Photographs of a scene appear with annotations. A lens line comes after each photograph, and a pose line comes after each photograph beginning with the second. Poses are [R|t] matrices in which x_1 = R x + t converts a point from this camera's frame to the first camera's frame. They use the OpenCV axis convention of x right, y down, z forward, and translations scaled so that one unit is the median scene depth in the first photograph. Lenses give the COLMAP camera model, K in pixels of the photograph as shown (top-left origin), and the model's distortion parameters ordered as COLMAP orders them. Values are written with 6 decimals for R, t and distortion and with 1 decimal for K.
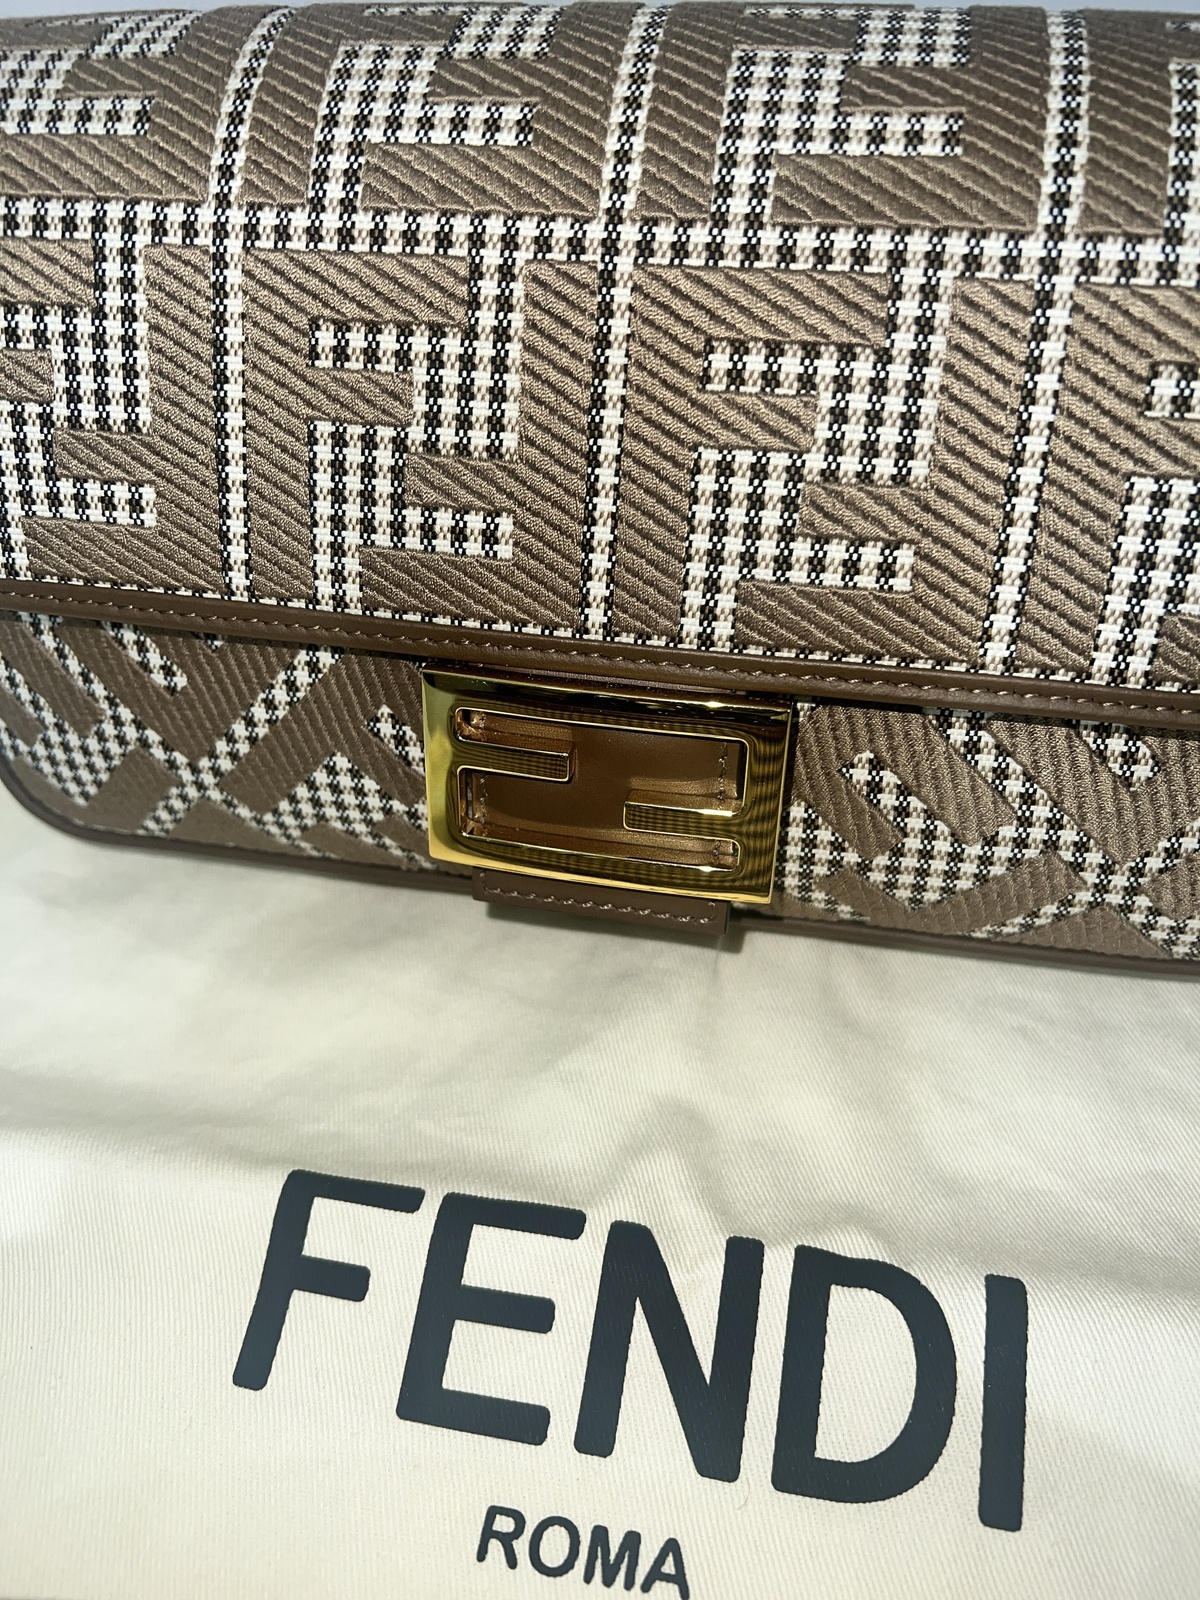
lens RADIAL K [[1228.0, 0, 588.5], [0, 1228.0, 800.1], [0, 0, 1]] dist [0.011386, -0.038310]
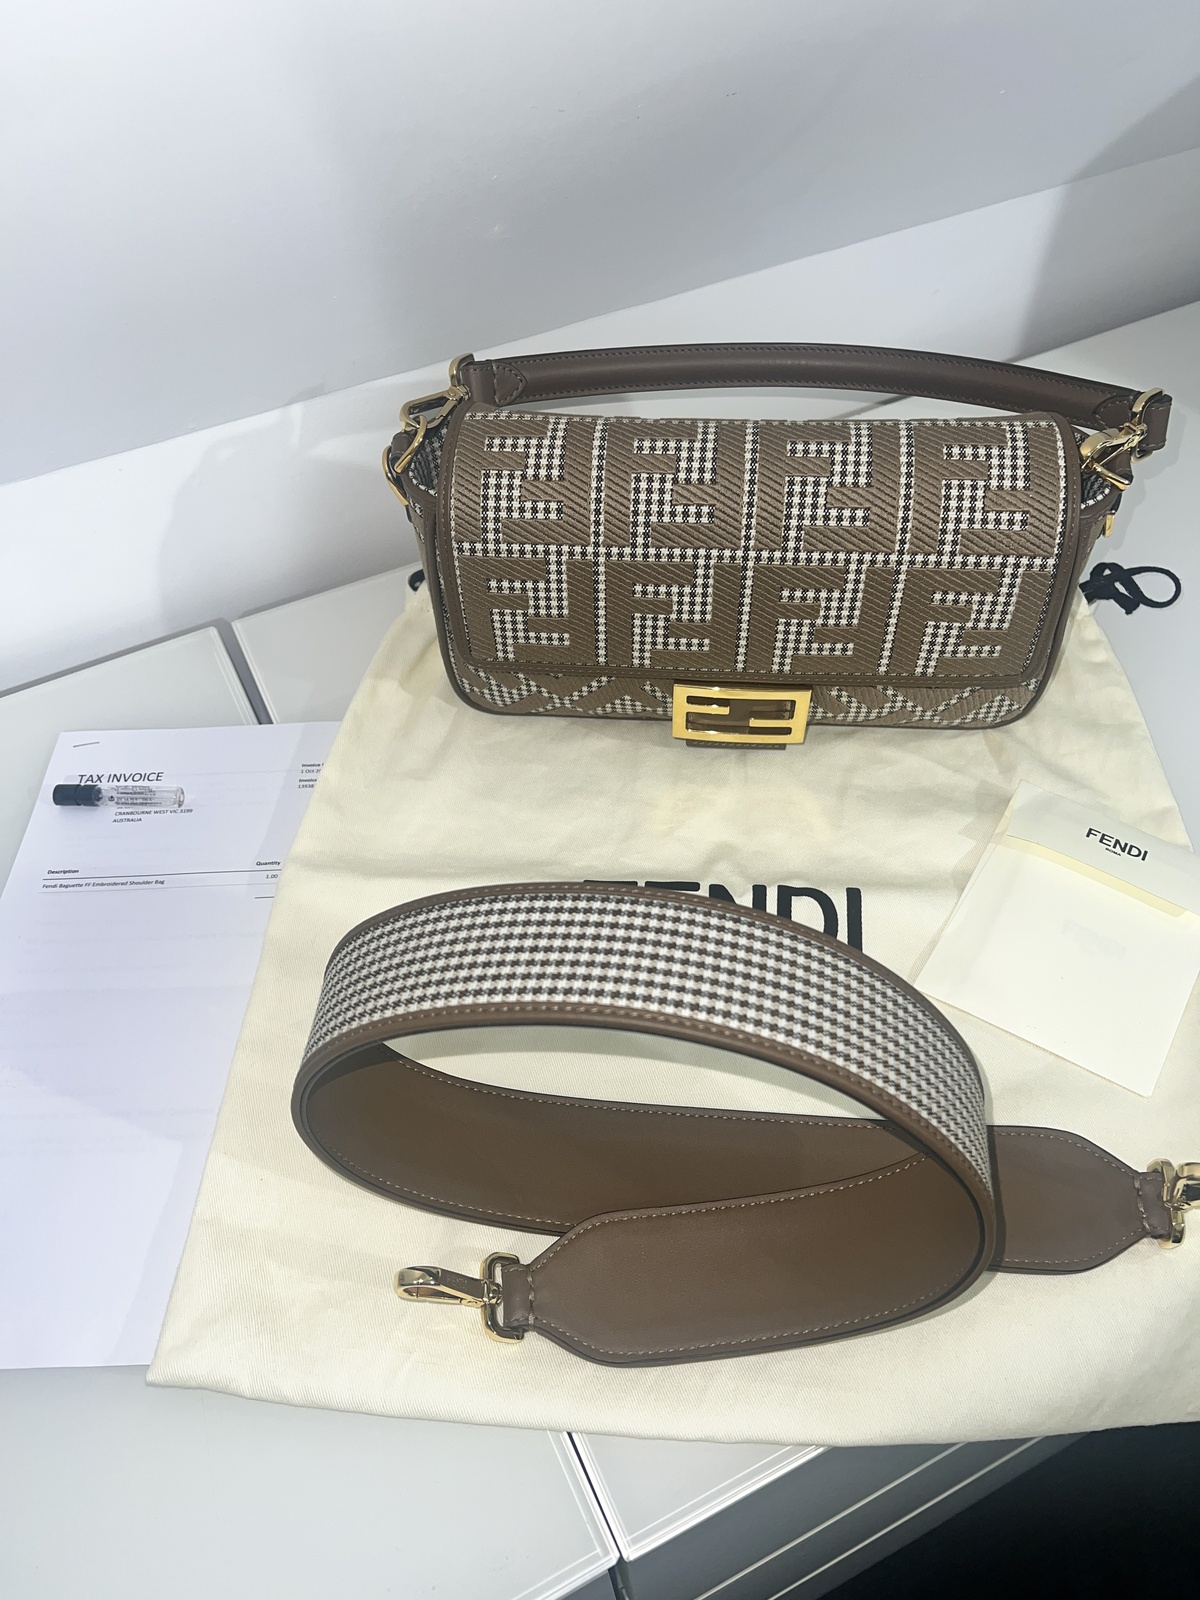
lens RADIAL K [[1208.5, 0, 605.2], [0, 1208.5, 808.2], [0, 0, 1]] dist [0.079094, -0.039641]
pose [[0.990197, -0.135640, 0.033348, -0.443955], [0.108140, 0.895557, 0.431606, -1.108413], [-0.088408, -0.423769, 0.901445, -1.619301]]
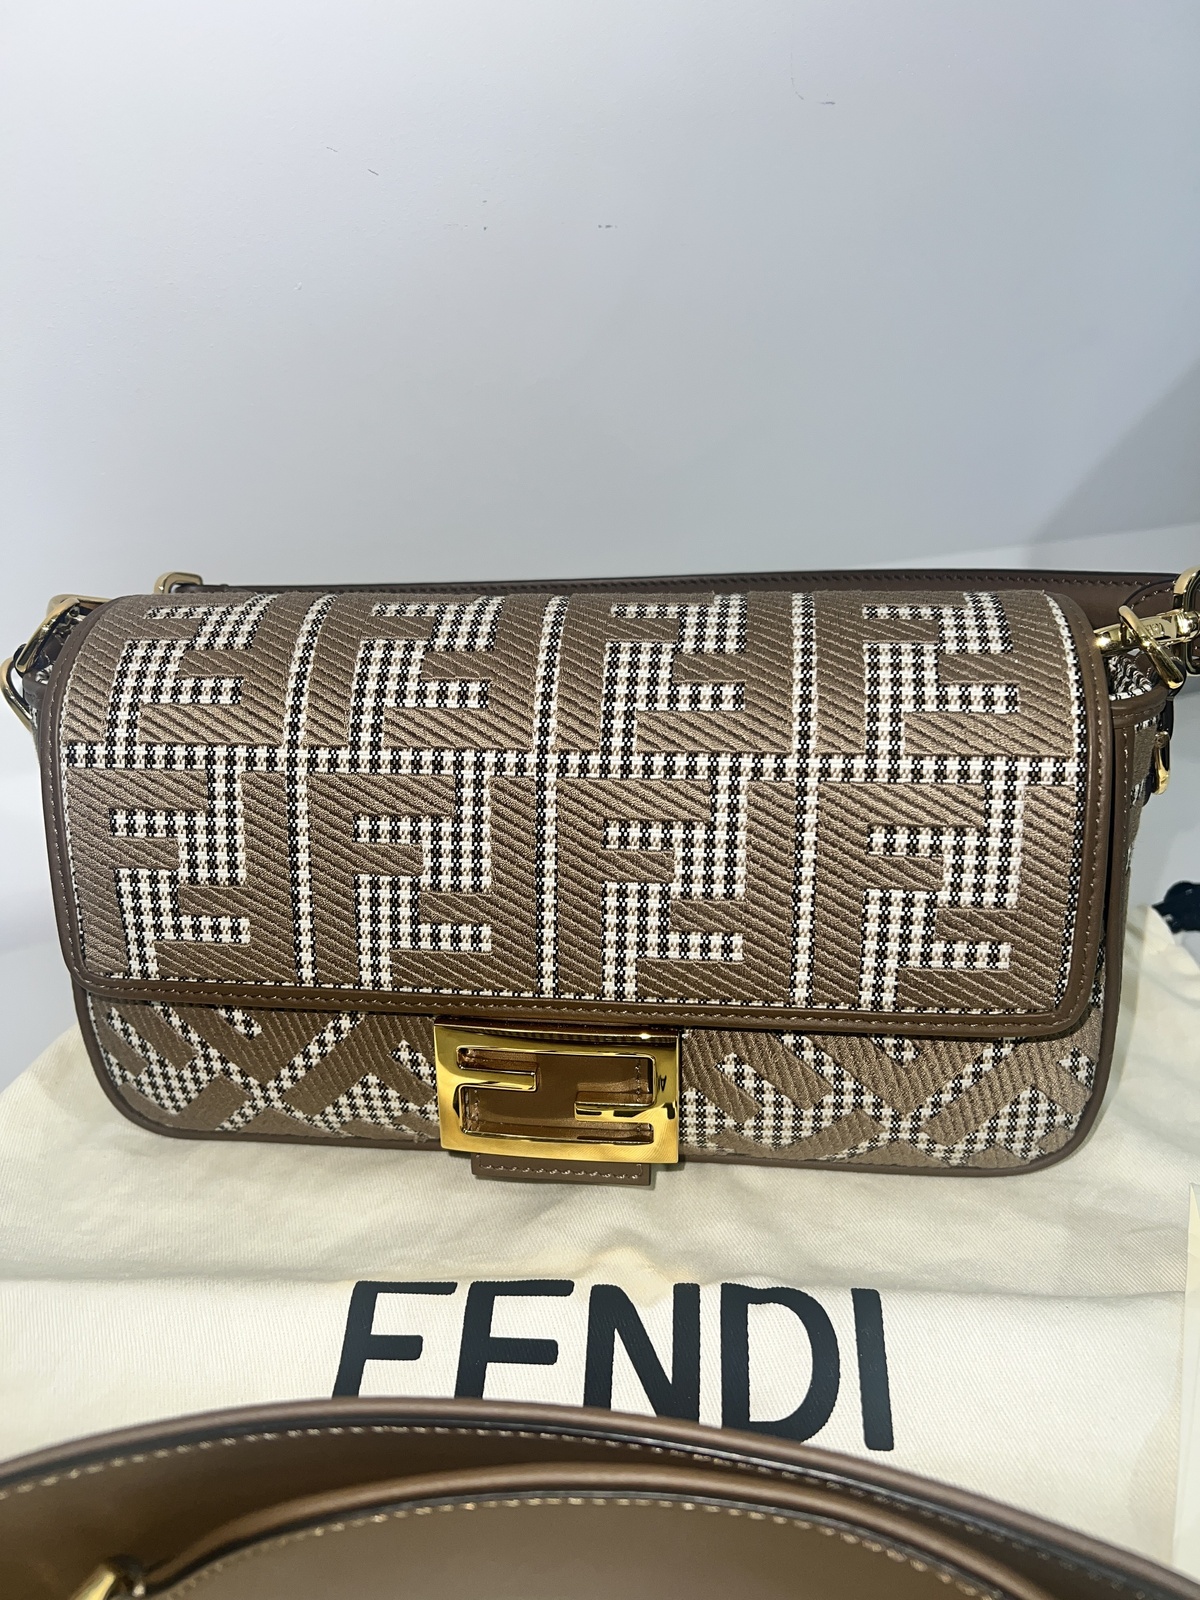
lens RADIAL K [[1208.5, 0, 598.2], [0, 1208.5, 811.4], [0, 0, 1]] dist [0.079094, -0.039641]
pose [[0.994966, -0.072779, 0.068896, -0.020823], [0.080872, 0.989099, -0.123060, -0.177950], [-0.059189, 0.128012, 0.990005, -0.561400]]
